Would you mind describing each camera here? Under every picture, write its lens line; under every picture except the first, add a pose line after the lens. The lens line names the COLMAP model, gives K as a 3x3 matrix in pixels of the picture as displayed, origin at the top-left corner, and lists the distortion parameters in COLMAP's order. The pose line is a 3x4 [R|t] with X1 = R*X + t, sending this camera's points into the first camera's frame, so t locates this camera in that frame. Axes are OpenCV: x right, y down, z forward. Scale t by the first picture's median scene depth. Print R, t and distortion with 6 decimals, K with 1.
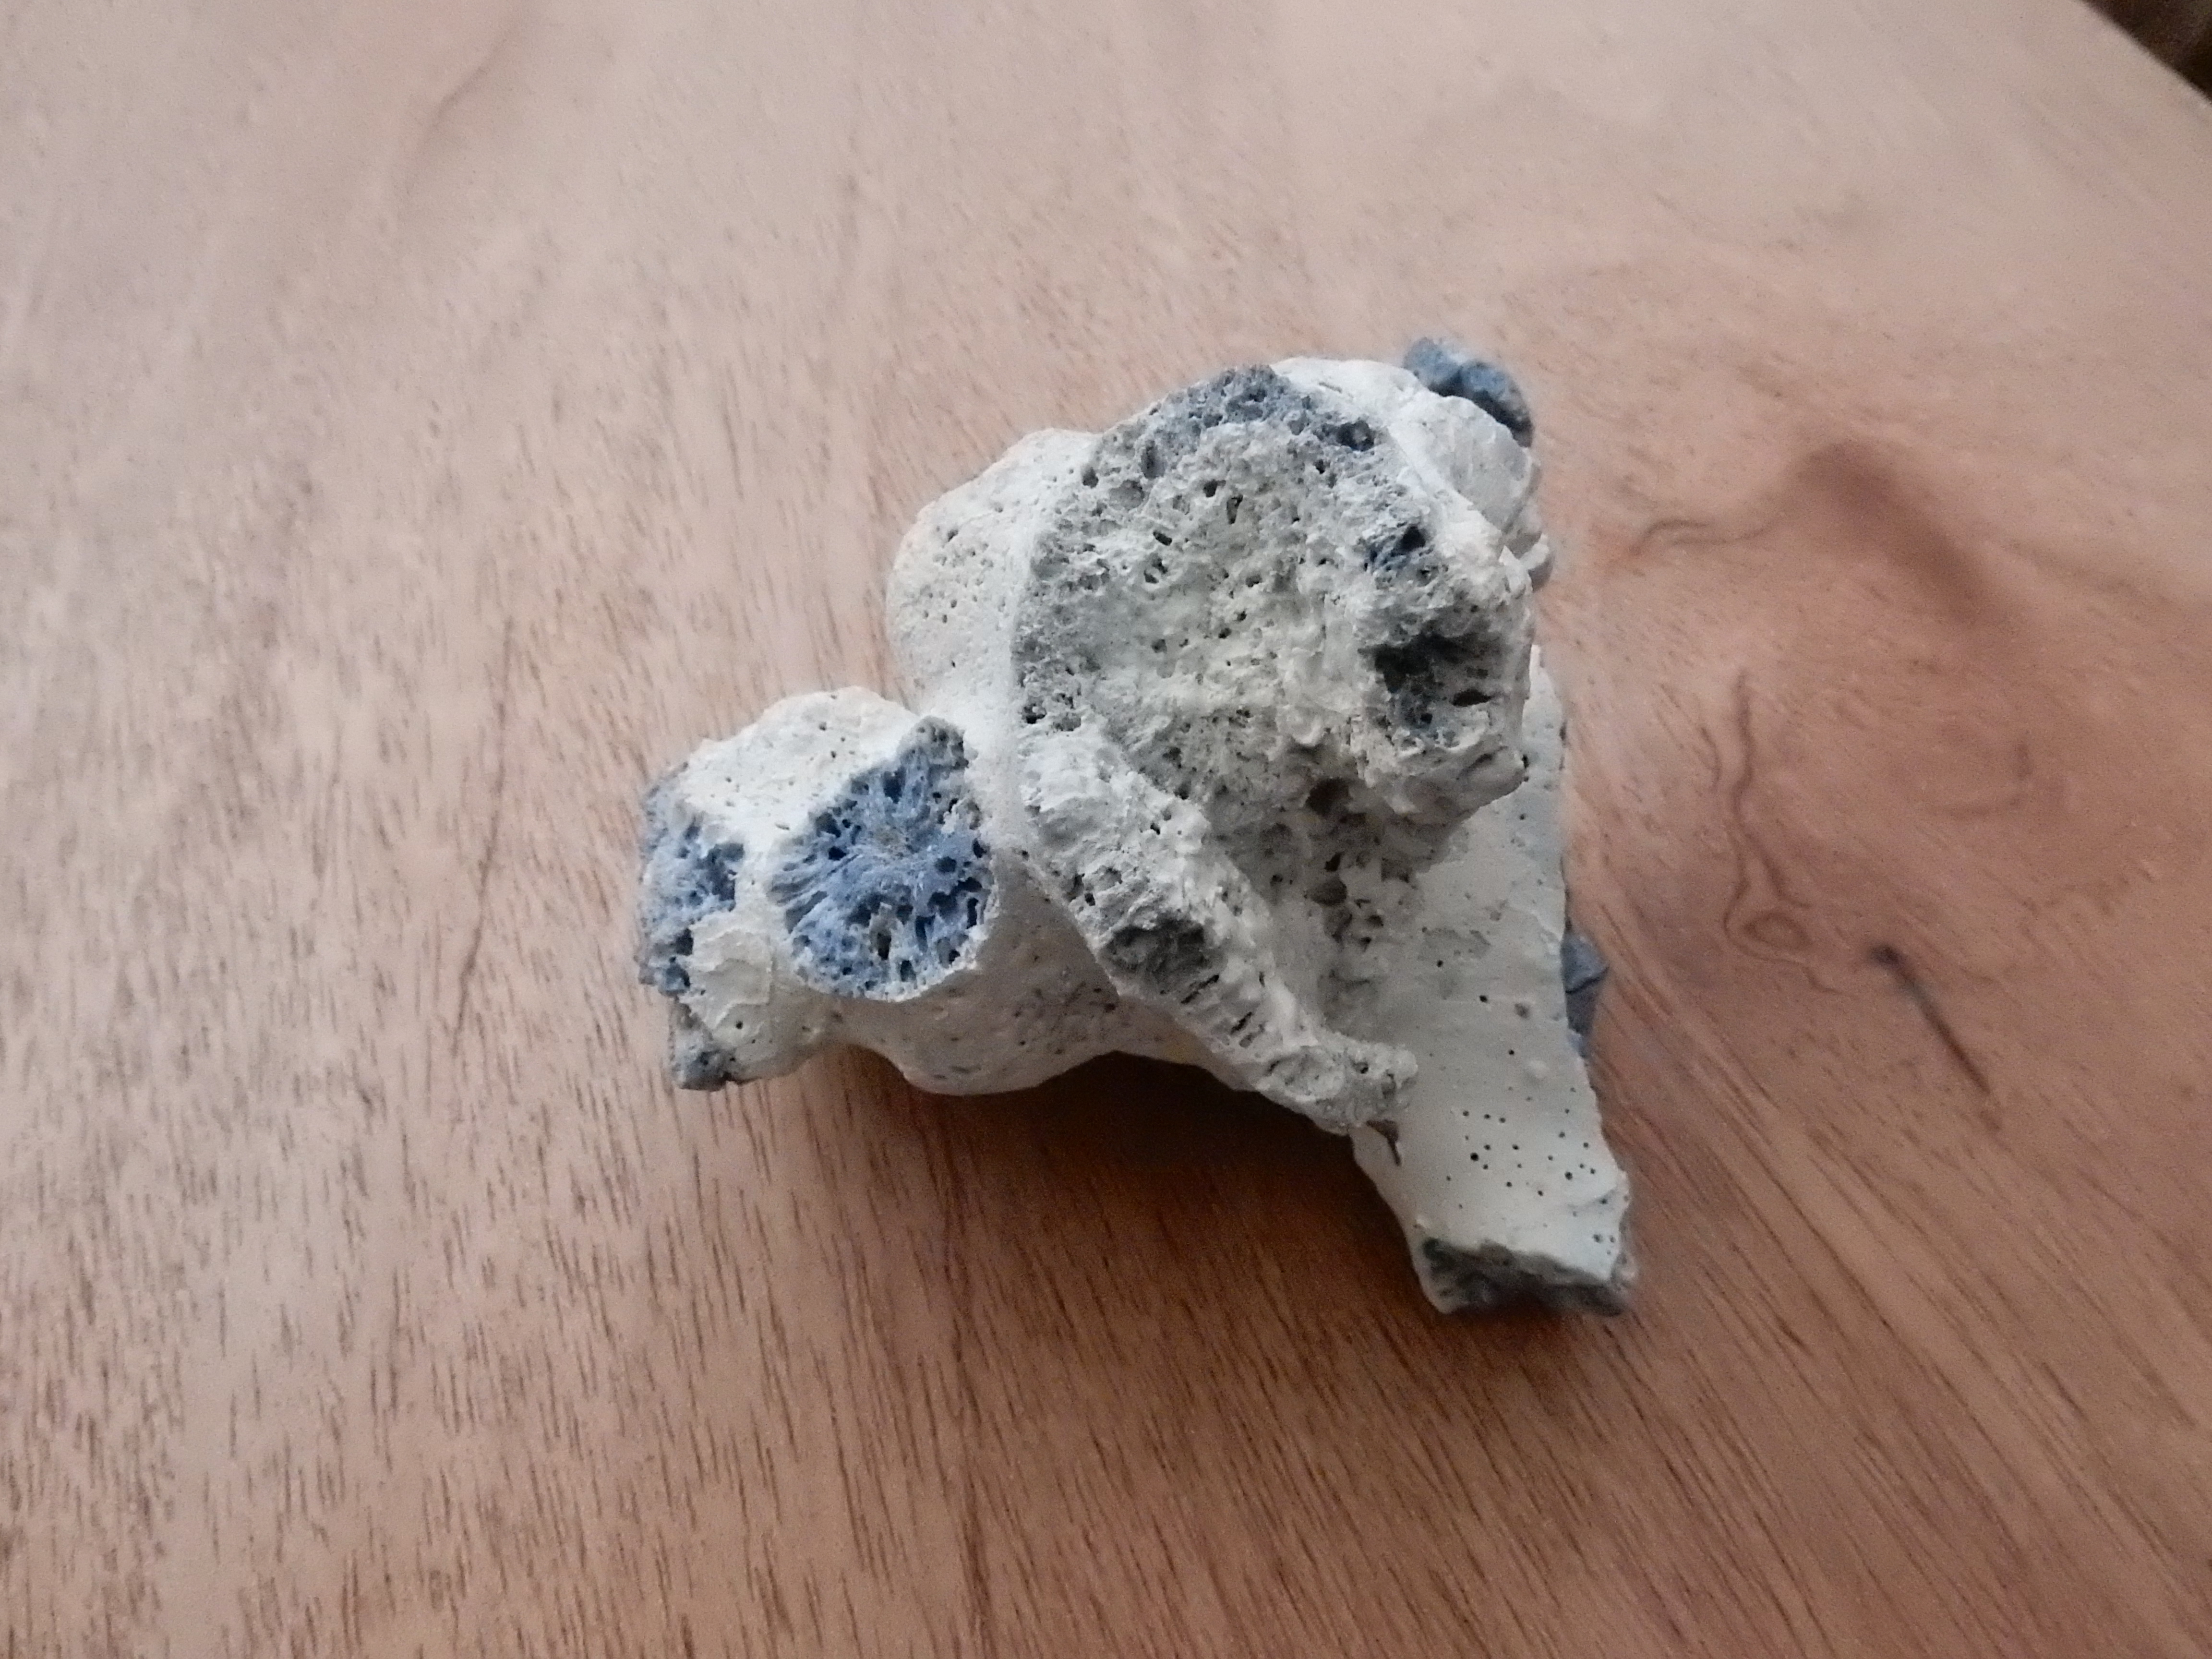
lens RADIAL K [[1622.0, 0, 1106.0], [0, 1622.0, 829.5], [0, 0, 1]] dist [0.000052, -0.004305]
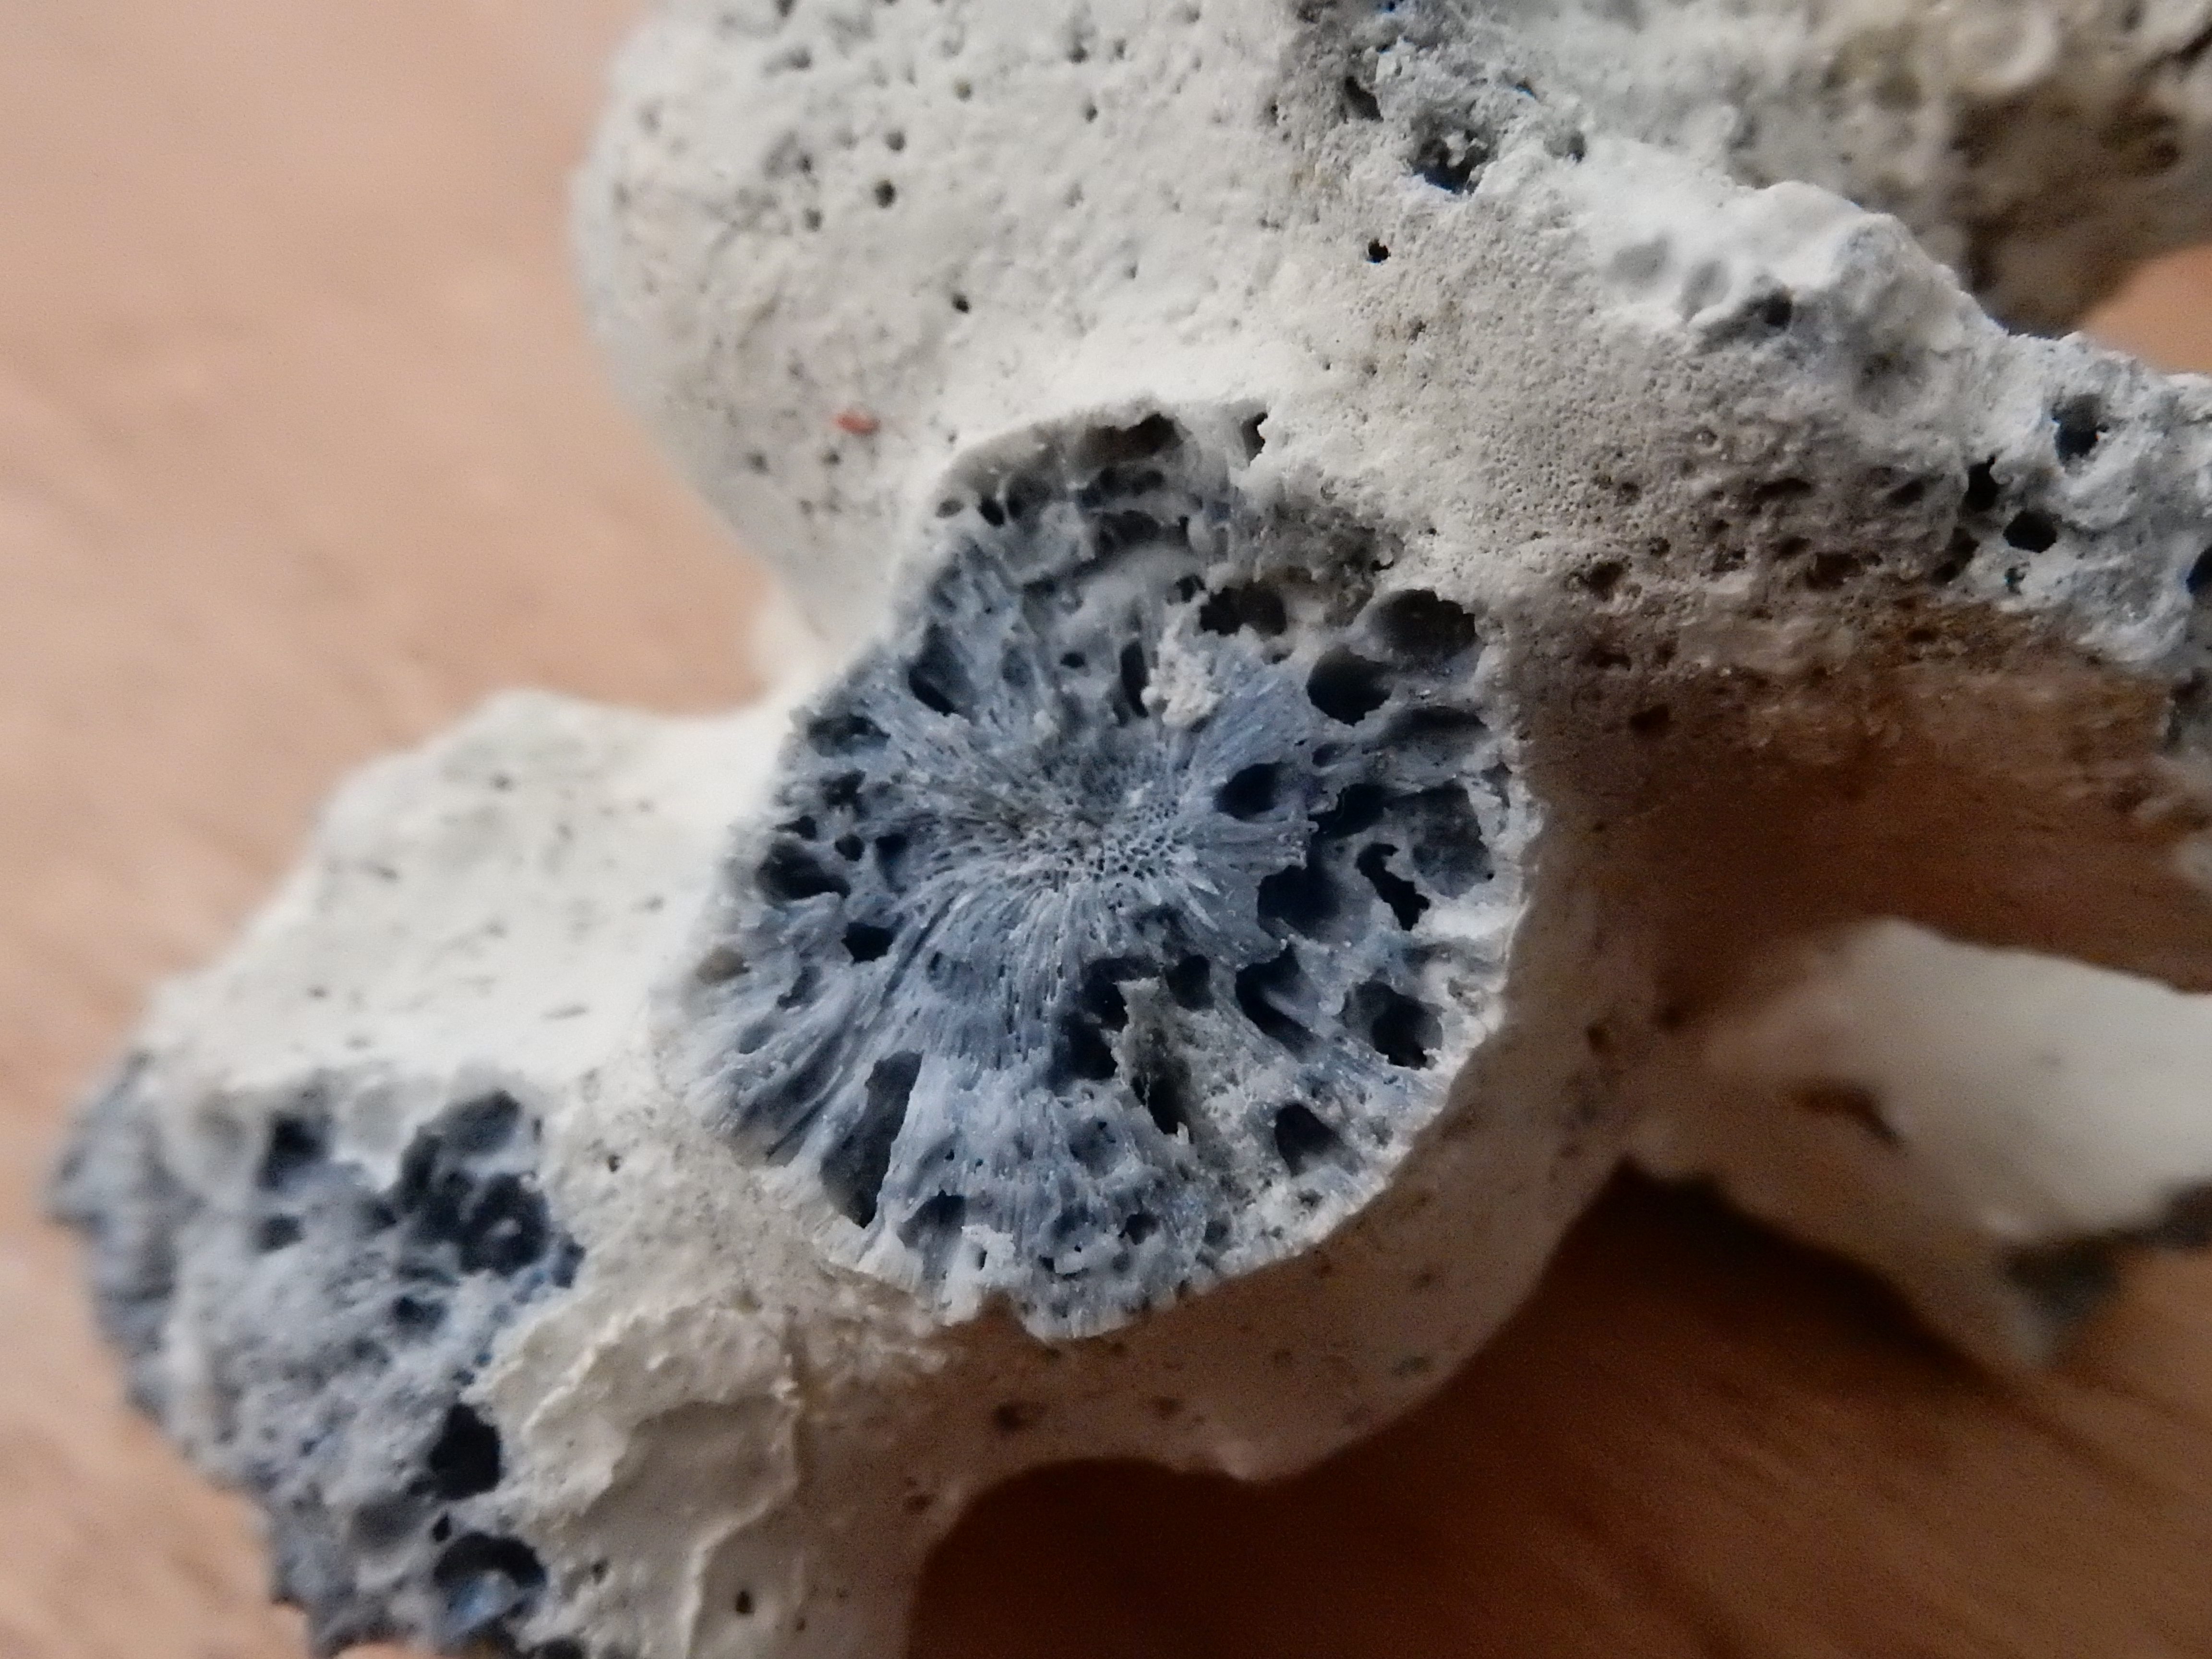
lens RADIAL K [[1622.0, 0, 1106.0], [0, 1622.0, 829.5], [0, 0, 1]] dist [0.000052, -0.004305]
pose [[0.826784, -0.373424, 0.420693, -0.258102], [0.425474, 0.904352, -0.033442, 0.026447], [-0.367967, 0.206643, 0.906587, 0.692336]]
